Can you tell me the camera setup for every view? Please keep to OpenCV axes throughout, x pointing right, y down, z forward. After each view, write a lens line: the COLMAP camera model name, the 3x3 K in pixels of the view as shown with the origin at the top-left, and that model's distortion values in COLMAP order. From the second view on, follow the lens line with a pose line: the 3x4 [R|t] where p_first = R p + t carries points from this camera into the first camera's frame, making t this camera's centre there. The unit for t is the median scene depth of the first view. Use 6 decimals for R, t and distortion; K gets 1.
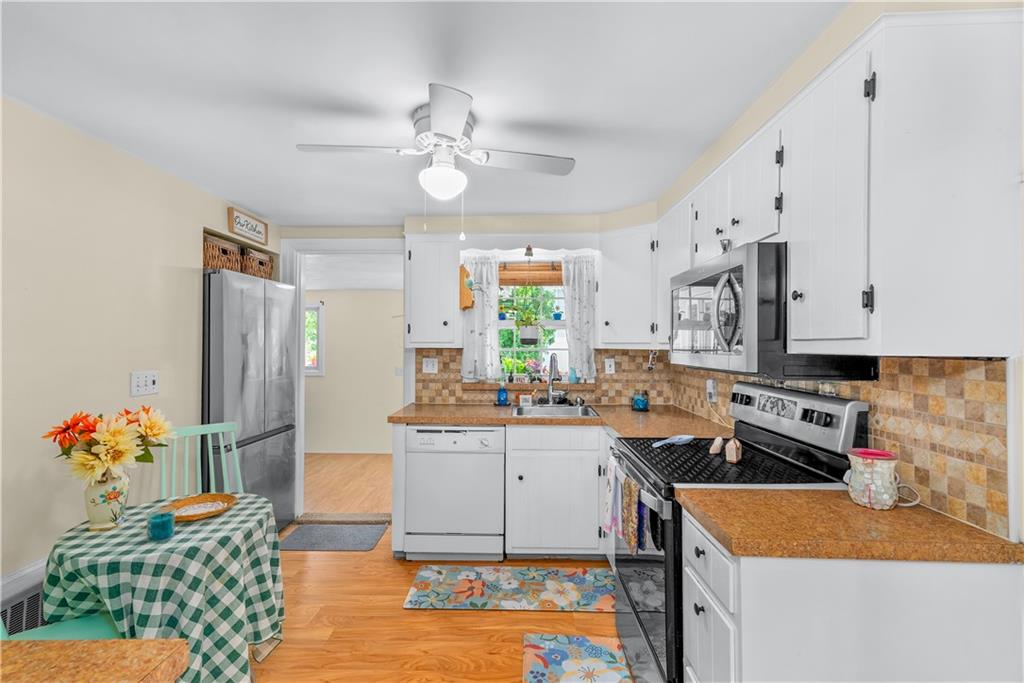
lens RADIAL K [[469.9, 0, 516.1], [0, 469.9, 341.2], [0, 0, 1]] dist [0.025850, 0.000273]
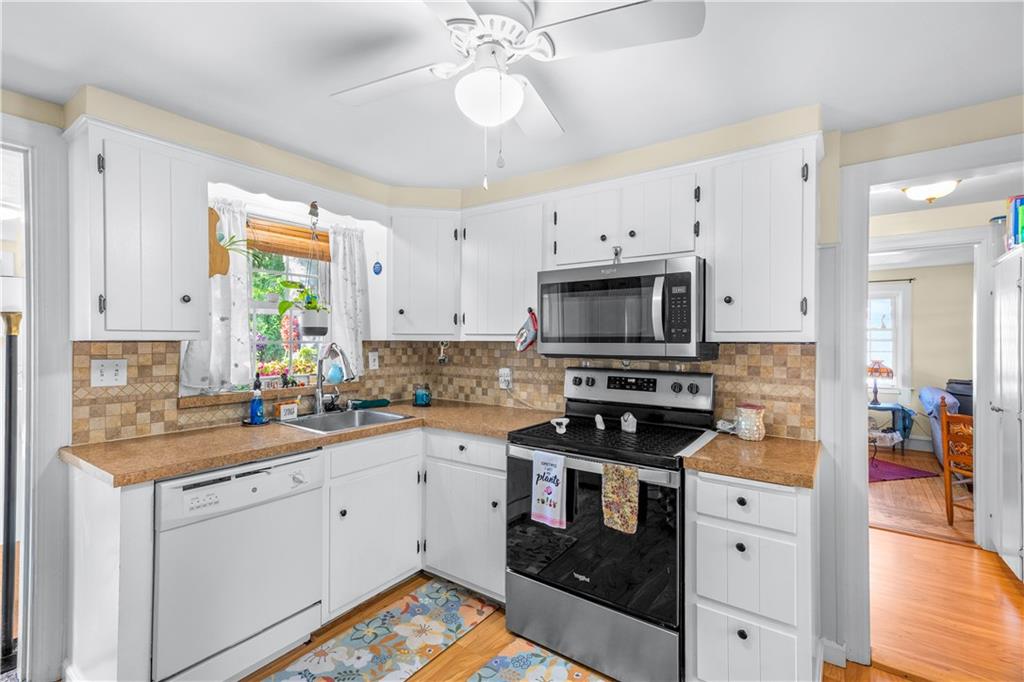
lens RADIAL K [[462.8, 0, 509.8], [0, 462.8, 339.7], [0, 0, 1]] dist [0.024115, 0.000313]
pose [[0.579723, -0.002853, 0.814808, -0.435853], [-0.006562, 0.999945, 0.008171, 0.006574], [-0.814787, -0.010084, 0.579673, 0.356907]]
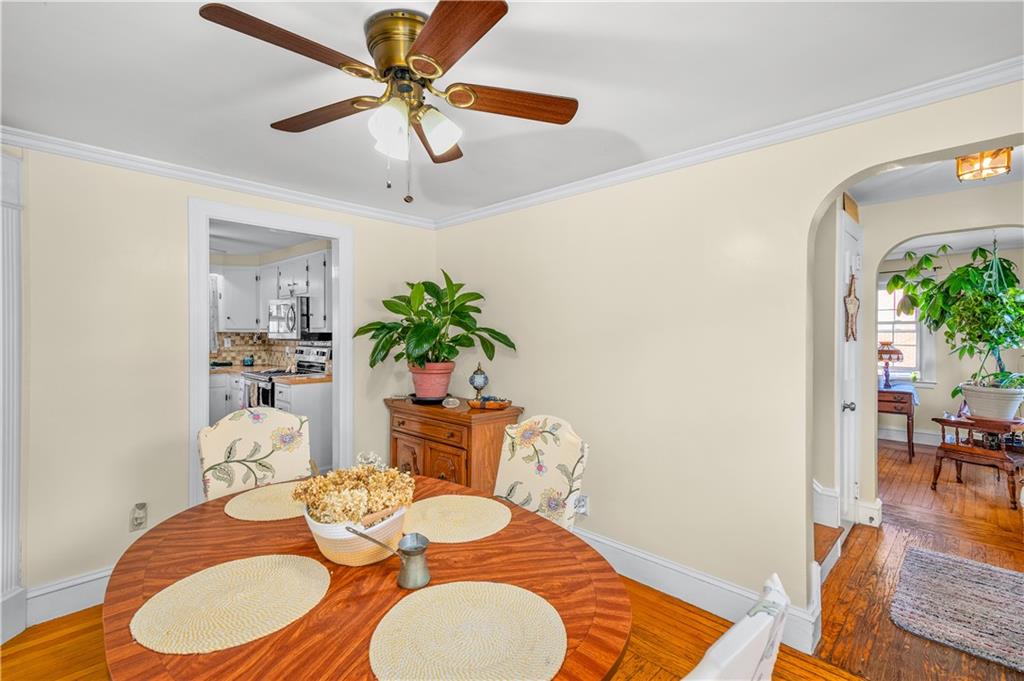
lens RADIAL K [[462.8, 0, 509.8], [0, 462.8, 339.2], [0, 0, 1]] dist [0.024115, 0.000313]
pose [[0.684618, -0.011269, 0.728815, -0.403805], [-0.007173, 0.999728, 0.022196, -0.004334], [-0.728867, -0.020424, 0.684351, -1.091837]]
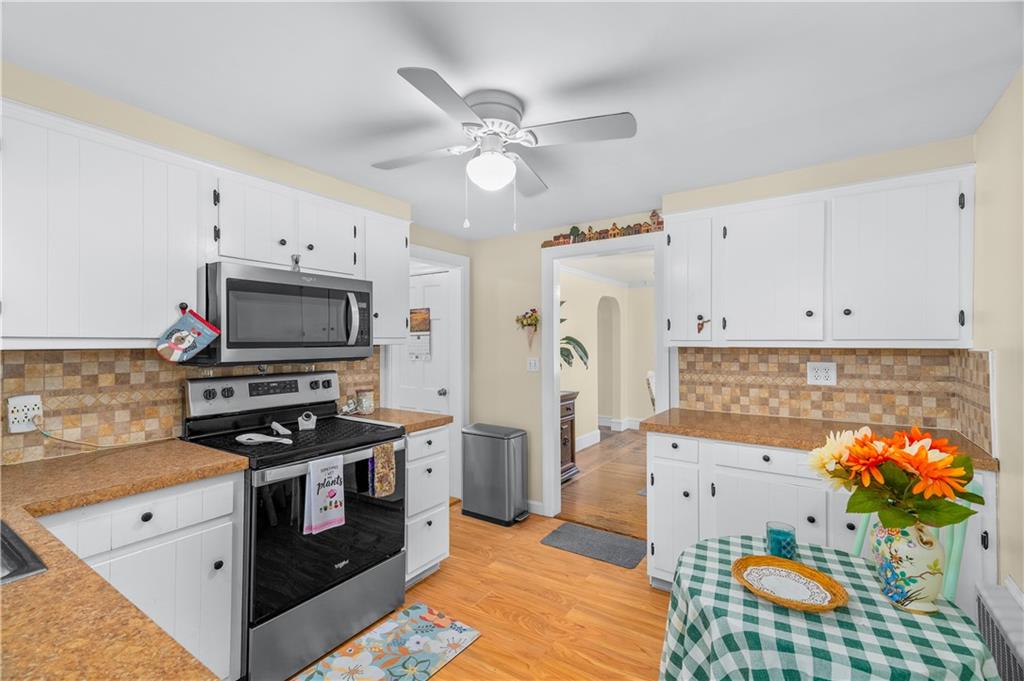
lens RADIAL K [[457.0, 0, 499.2], [0, 457.0, 336.1], [0, 0, 1]] dist [0.021471, 0.000067]
pose [[-0.823749, 0.004762, 0.566935, -0.441361], [-0.005110, 0.999862, -0.015824, 0.008198], [-0.566932, -0.015932, -0.823611, 1.113501]]
